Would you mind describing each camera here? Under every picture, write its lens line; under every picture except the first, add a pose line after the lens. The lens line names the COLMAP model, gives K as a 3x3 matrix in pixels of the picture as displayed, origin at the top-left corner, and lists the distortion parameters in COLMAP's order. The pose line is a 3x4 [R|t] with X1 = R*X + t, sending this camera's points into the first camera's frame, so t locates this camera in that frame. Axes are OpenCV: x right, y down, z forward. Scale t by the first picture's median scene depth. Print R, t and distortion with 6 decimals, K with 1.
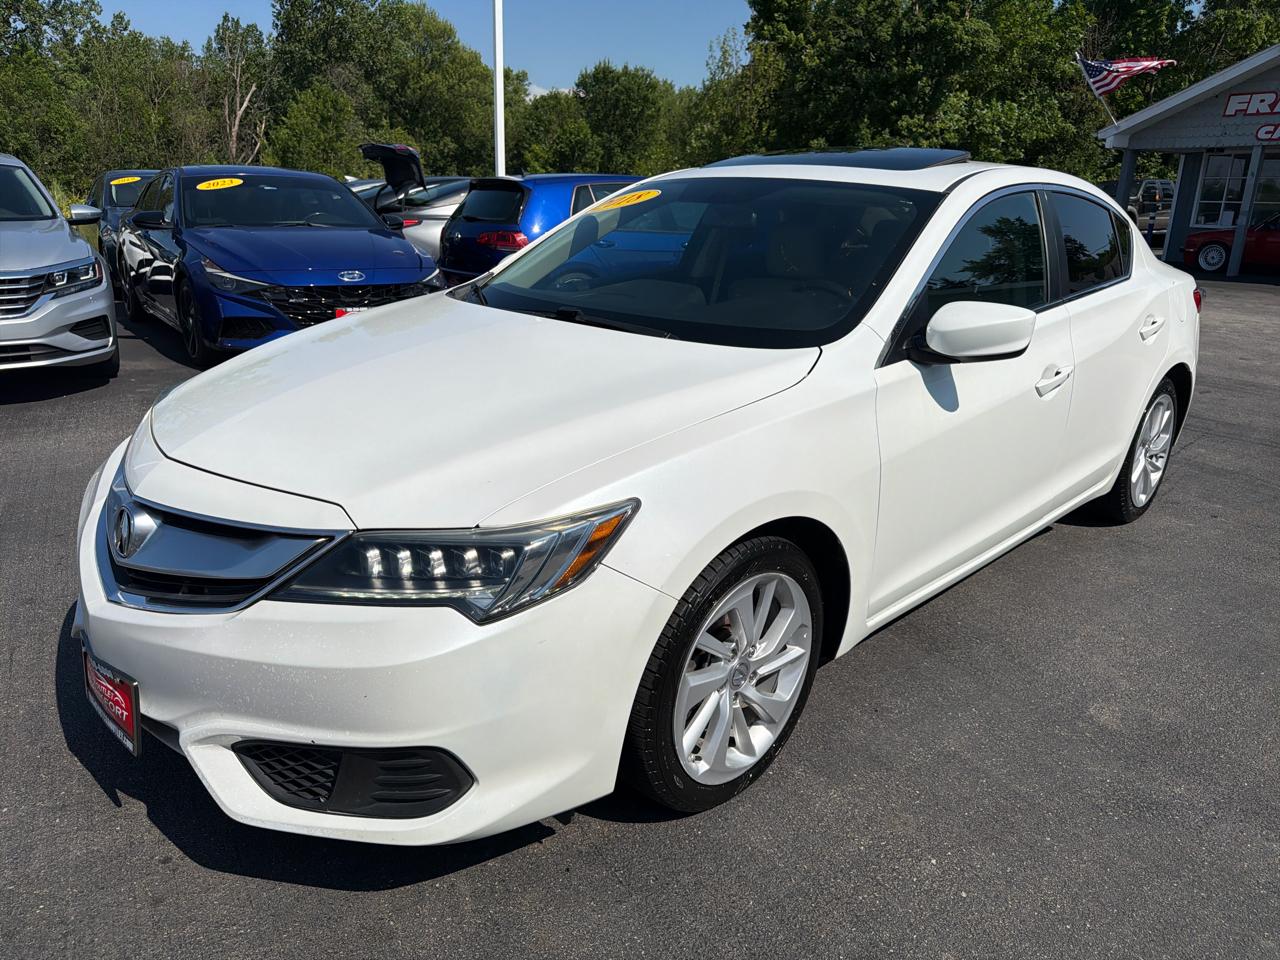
lens RADIAL K [[905.4, 0, 631.4], [0, 905.4, 484.5], [0, 0, 1]] dist [0.017630, -0.022042]
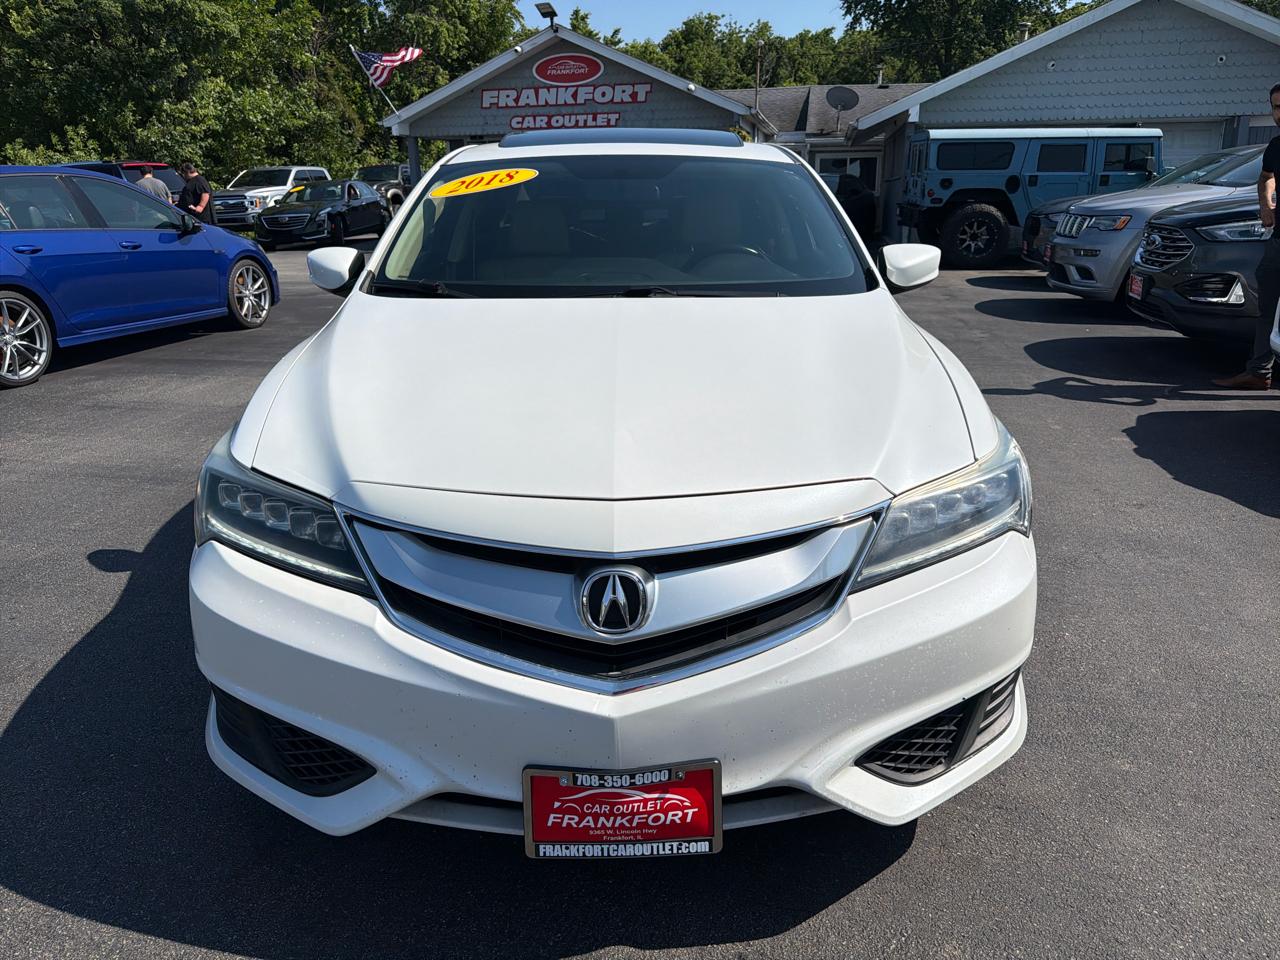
lens RADIAL K [[922.1, 0, 632.6], [0, 922.1, 471.4], [0, 0, 1]] dist [0.003128, -0.000391]
pose [[0.699394, -0.242703, 0.672267, -0.756421], [0.247640, 0.964606, 0.090611, -0.090648], [-0.670464, 0.103108, 0.734742, 0.280332]]
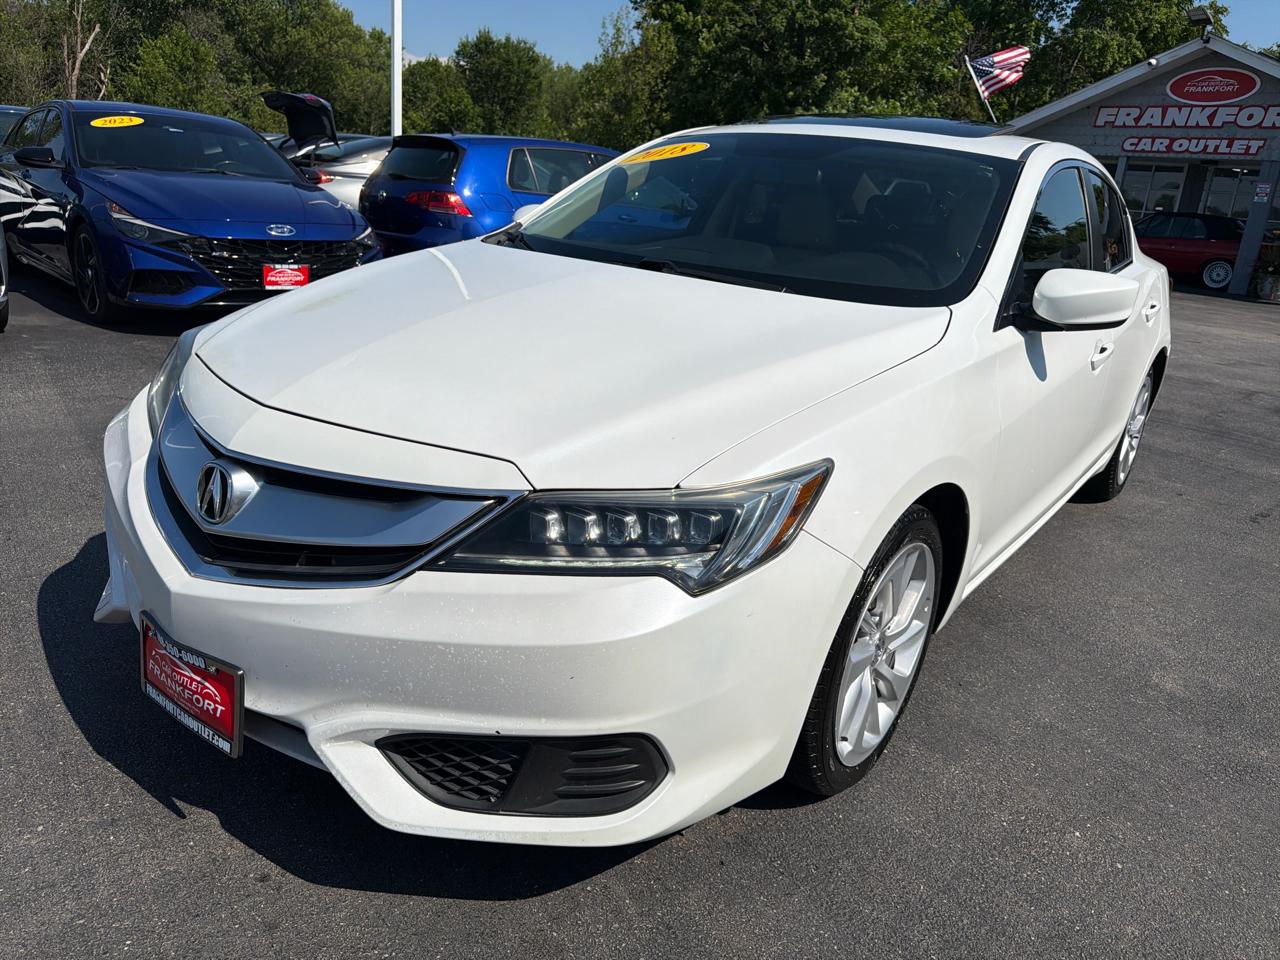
lens RADIAL K [[912.2, 0, 640.1], [0, 912.2, 485.2], [0, 0, 1]] dist [-0.006751, 0.004010]
pose [[0.988549, 0.007408, 0.150719, -0.211979], [-0.010194, 0.999791, 0.017716, 0.018614], [-0.150557, -0.019050, 0.988418, 0.077597]]
